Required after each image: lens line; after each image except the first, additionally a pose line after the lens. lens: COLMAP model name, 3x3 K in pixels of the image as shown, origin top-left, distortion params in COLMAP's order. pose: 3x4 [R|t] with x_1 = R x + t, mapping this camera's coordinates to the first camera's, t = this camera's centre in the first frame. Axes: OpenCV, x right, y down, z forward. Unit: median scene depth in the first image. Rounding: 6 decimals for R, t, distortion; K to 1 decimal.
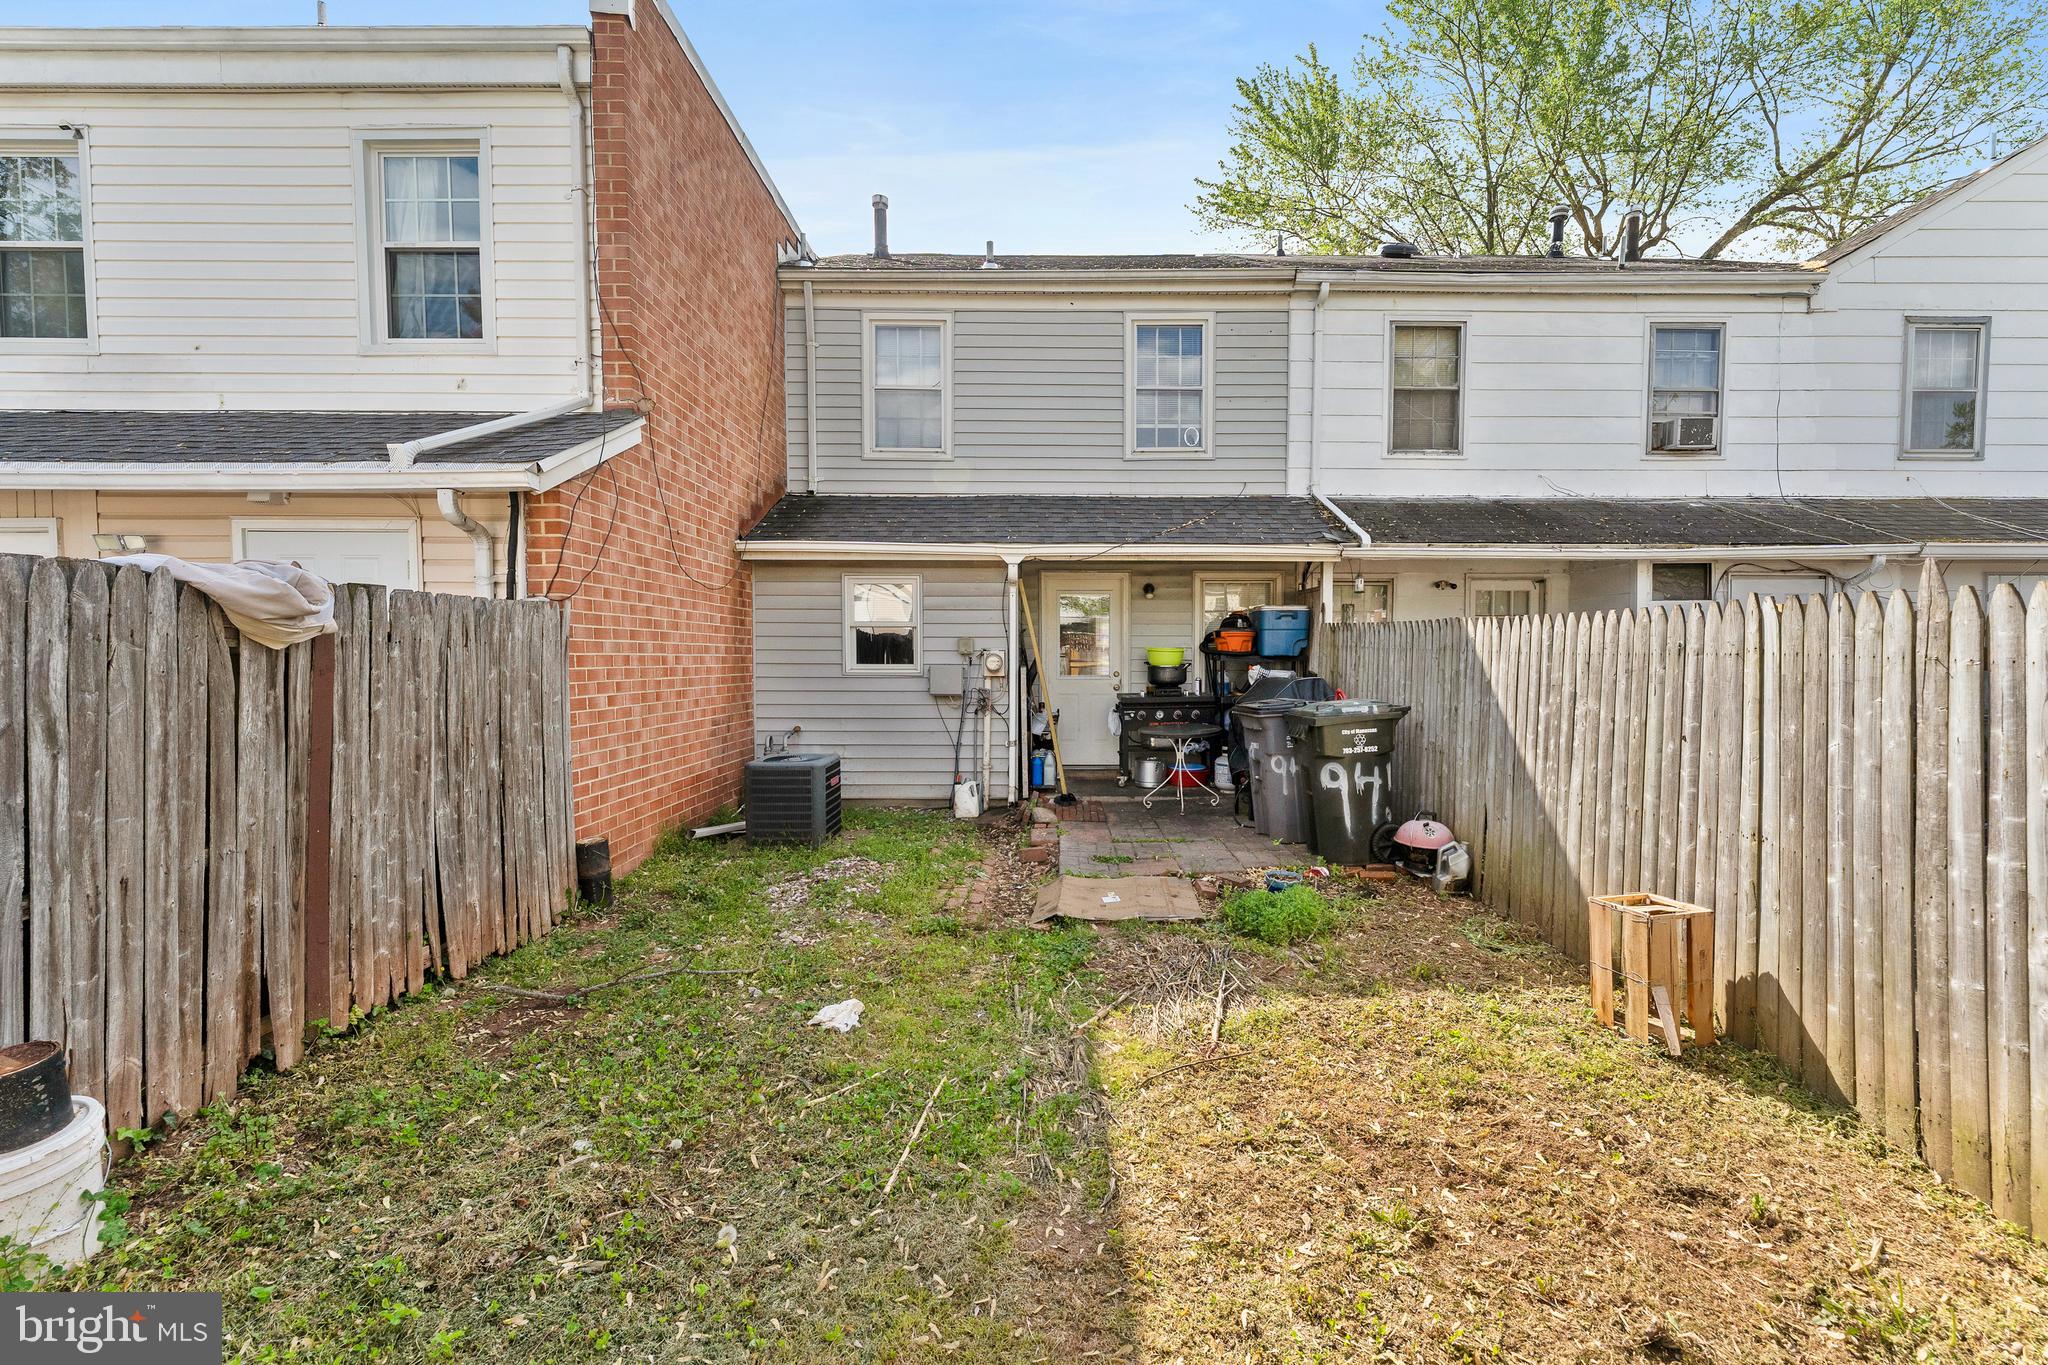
lens RADIAL K [[824.3, 0, 1032.6], [0, 824.3, 694.6], [0, 0, 1]] dist [-0.000313, 0.000237]
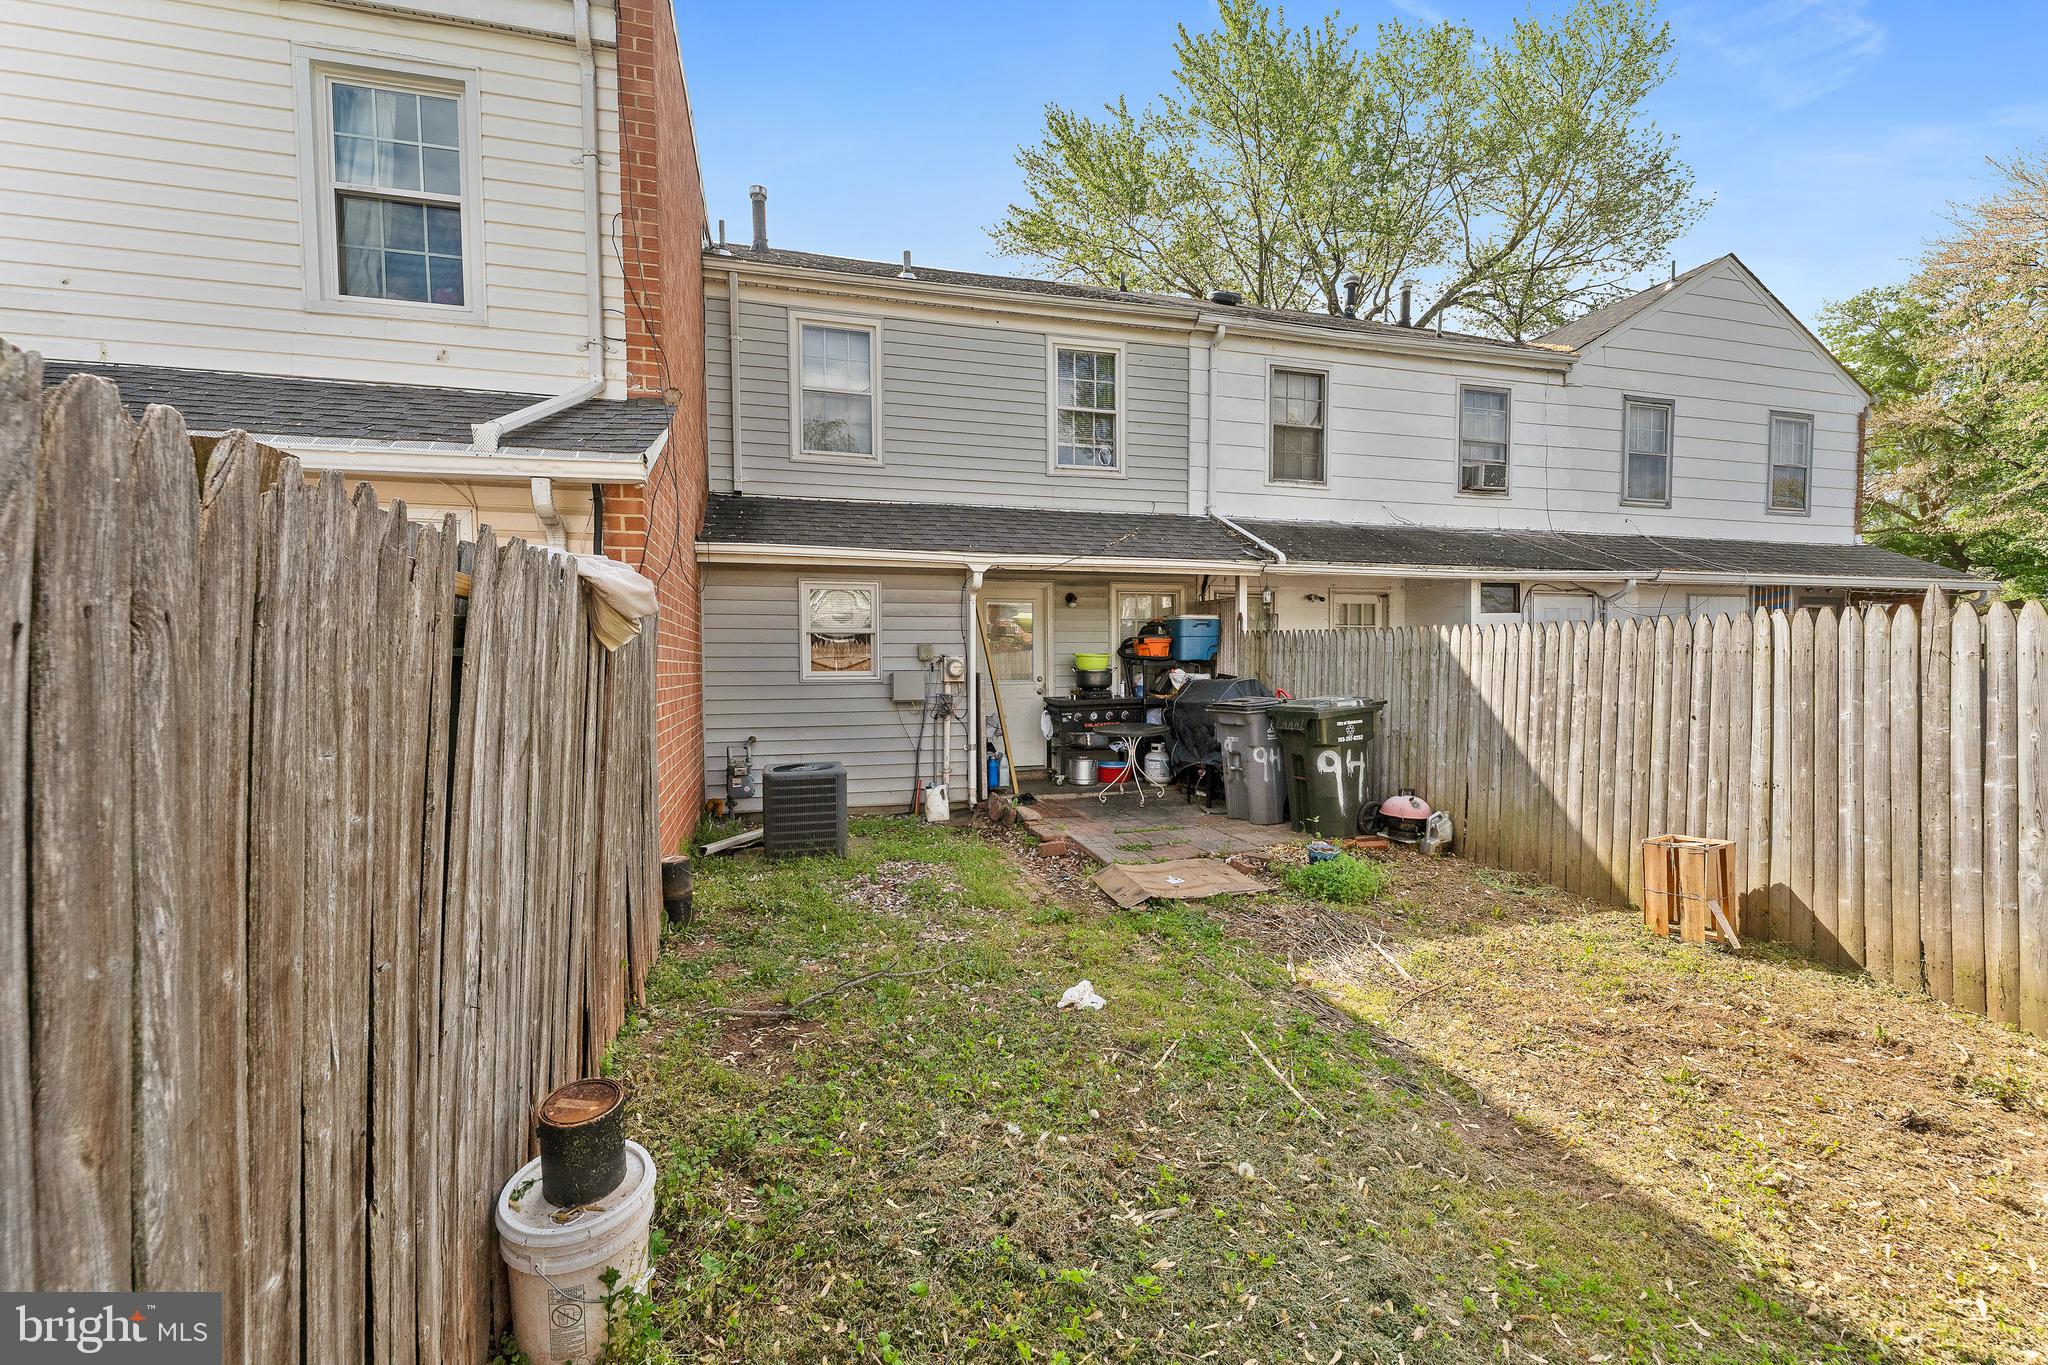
lens RADIAL K [[814.7, 0, 1023.8], [0, 814.7, 703.0], [0, 0, 1]] dist [-0.000105, 0.000227]
pose [[0.967642, -0.019834, 0.251548, -0.222972], [0.019726, 0.999801, 0.002953, 0.002830], [-0.251557, 0.002104, 0.967840, 0.000791]]
